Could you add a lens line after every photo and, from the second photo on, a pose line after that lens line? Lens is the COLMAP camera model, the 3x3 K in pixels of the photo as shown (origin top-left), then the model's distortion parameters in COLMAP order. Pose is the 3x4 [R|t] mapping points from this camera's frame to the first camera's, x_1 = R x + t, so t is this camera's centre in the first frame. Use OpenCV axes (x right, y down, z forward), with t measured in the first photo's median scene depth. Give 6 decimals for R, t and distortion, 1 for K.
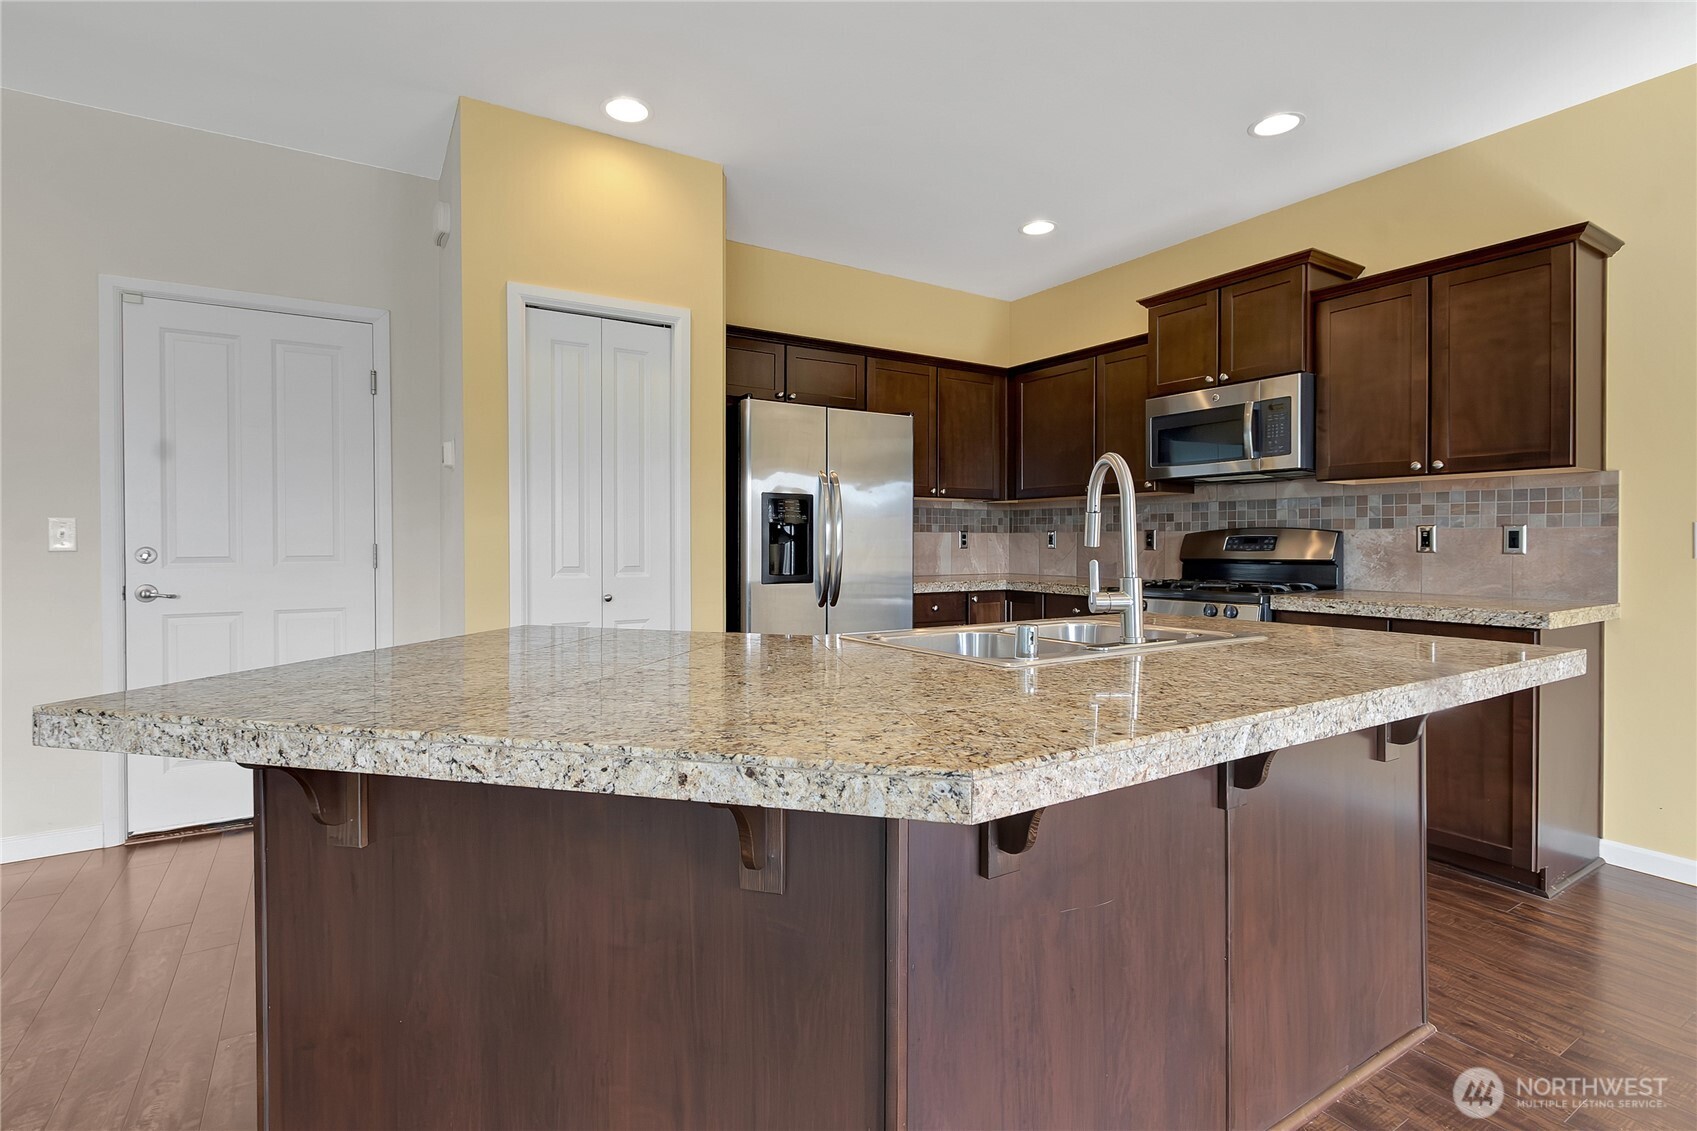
lens RADIAL K [[803.8, 0, 852.2], [0, 803.8, 570.8], [0, 0, 1]] dist [-0.002404, 0.001290]
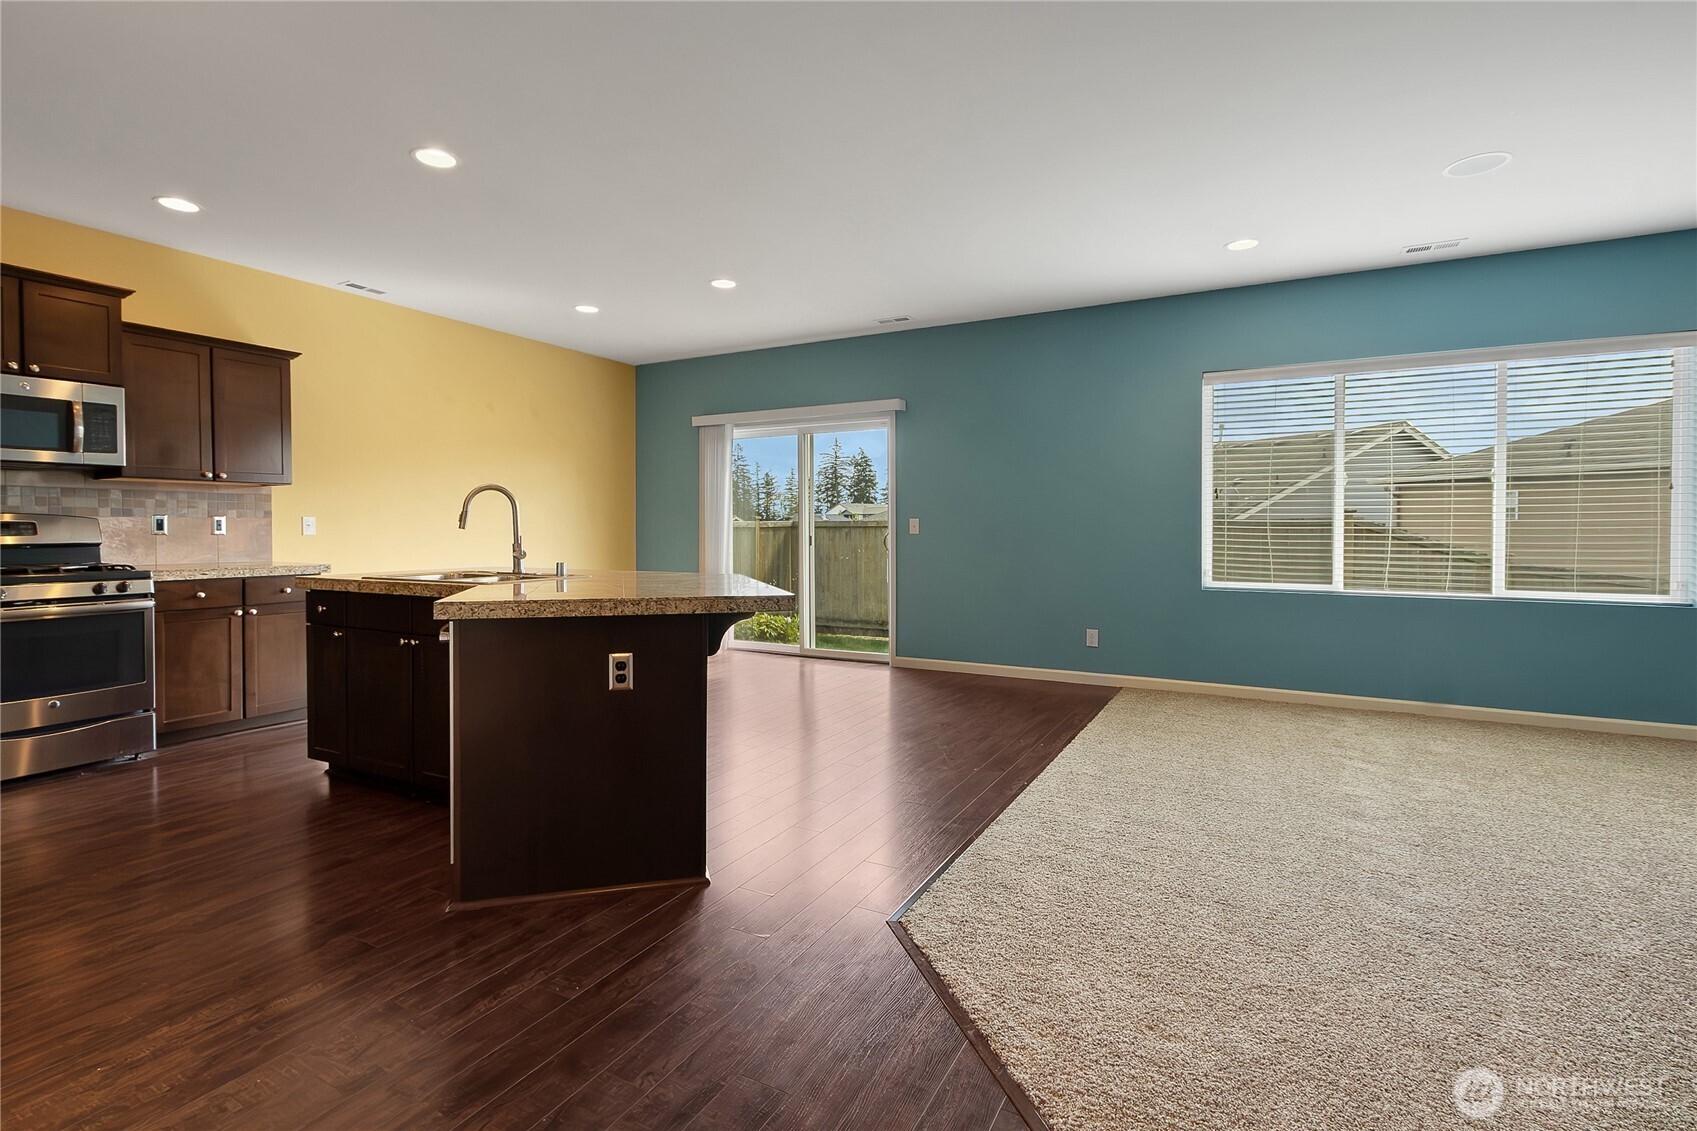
lens RADIAL K [[803.8, 0, 825.5], [0, 803.8, 542.3], [0, 0, 1]] dist [-0.002404, 0.001290]
pose [[-0.449879, -0.019000, 0.892887, -0.938239], [0.032666, 0.998755, 0.037711, -0.023266], [-0.892492, 0.046133, -0.448699, 0.569509]]
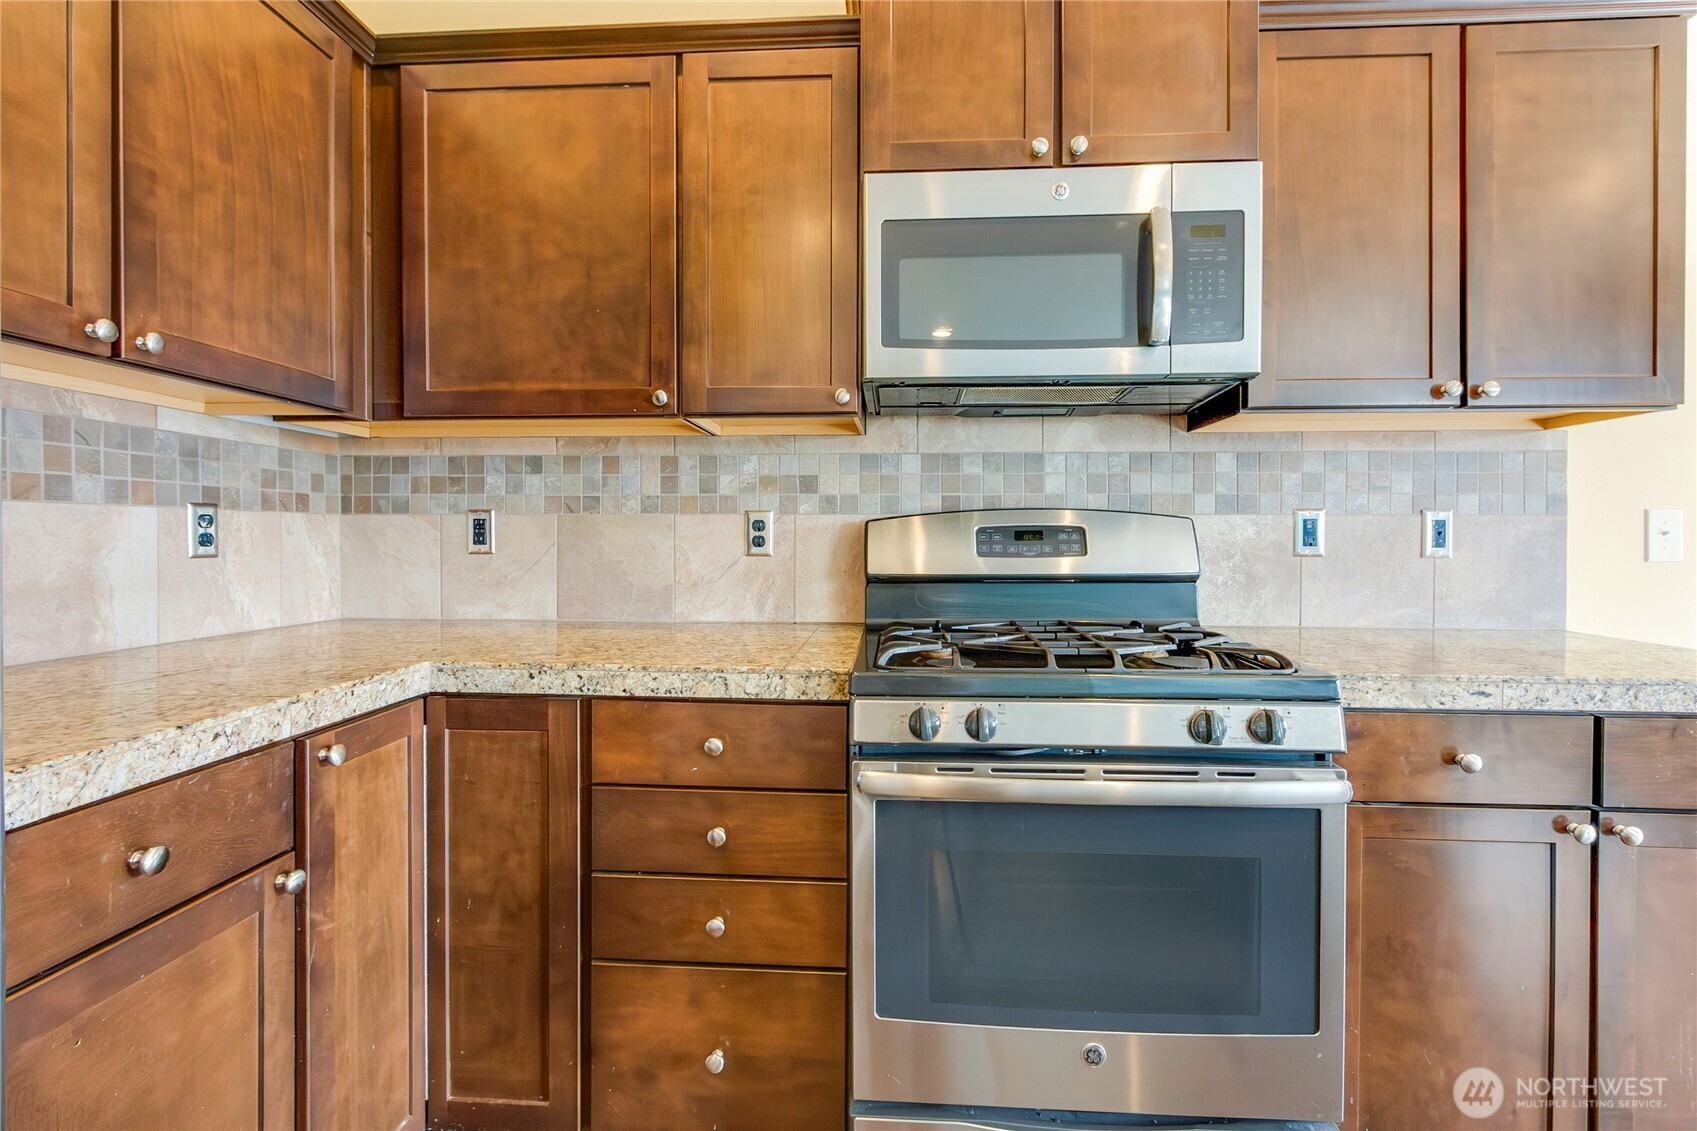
lens RADIAL K [[803.8, 0, 843.3], [0, 803.8, 541.5], [0, 0, 1]] dist [-0.002404, 0.001290]
pose [[0.608678, -0.003553, 0.793410, 0.056499], [0.028533, 0.999441, -0.017414, -0.031007], [-0.792904, 0.033238, 0.608439, 0.859184]]
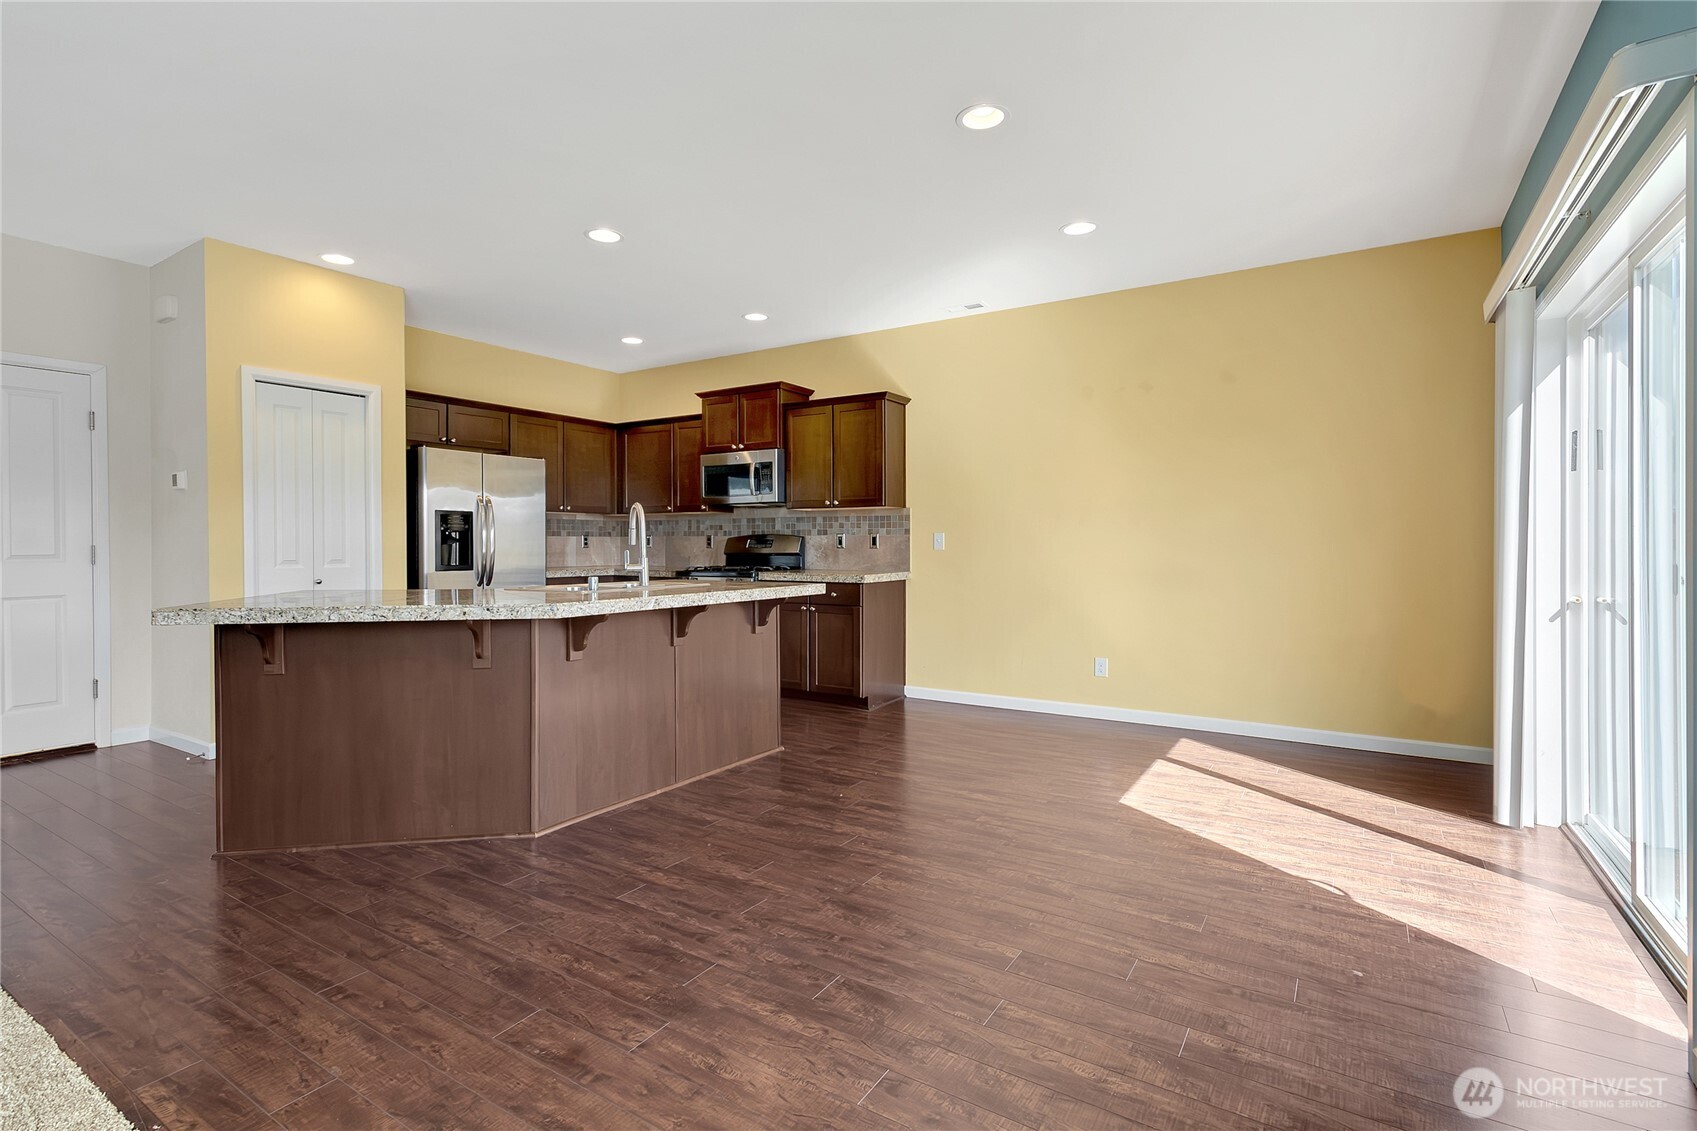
lens RADIAL K [[803.8, 0, 874.8], [0, 803.8, 539.3], [0, 0, 1]] dist [-0.002404, 0.001290]
pose [[0.896986, 0.000276, 0.442058, -0.038701], [0.018492, 0.999101, -0.038146, 0.027395], [-0.441672, 0.042391, 0.896175, -0.666794]]
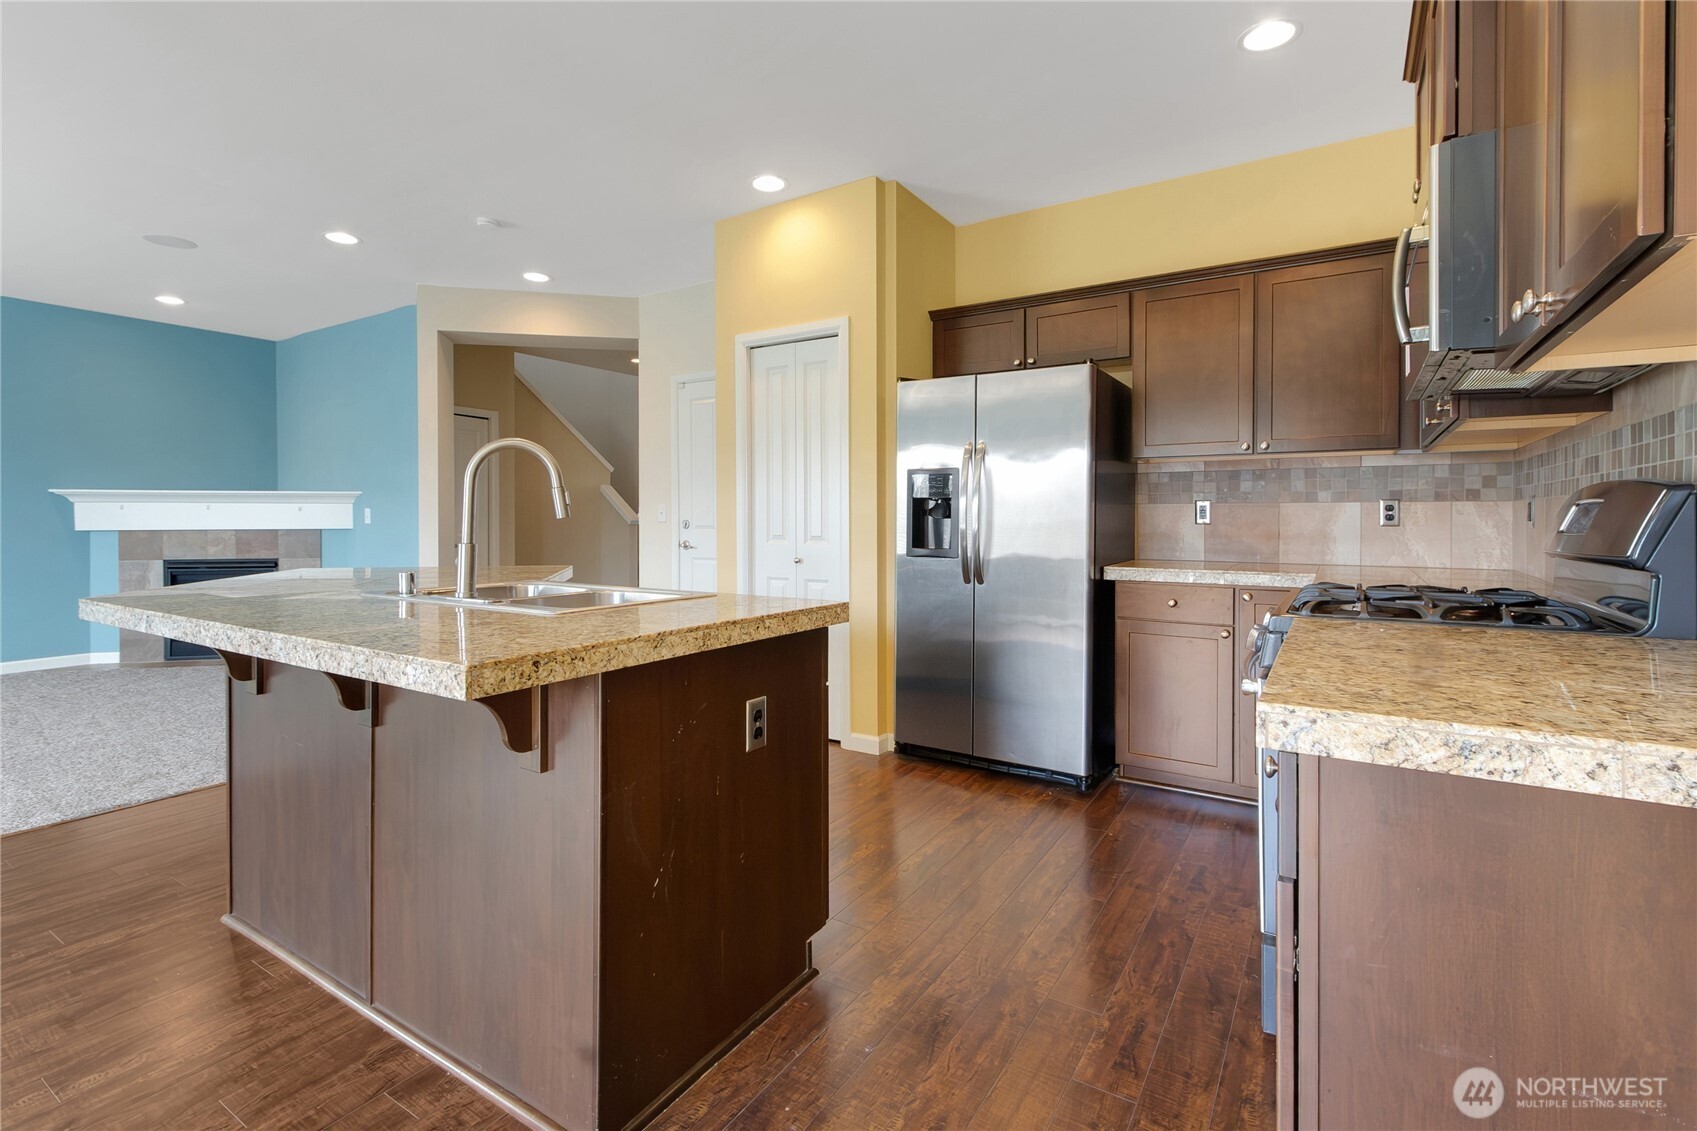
lens RADIAL K [[803.8, 0, 817.5], [0, 803.8, 530.2], [0, 0, 1]] dist [-0.002404, 0.001290]
pose [[0.396439, 0.011969, -0.917983, 0.780852], [-0.034971, 0.999386, -0.002072, -0.010961], [0.917395, 0.032925, 0.396615, 0.463466]]
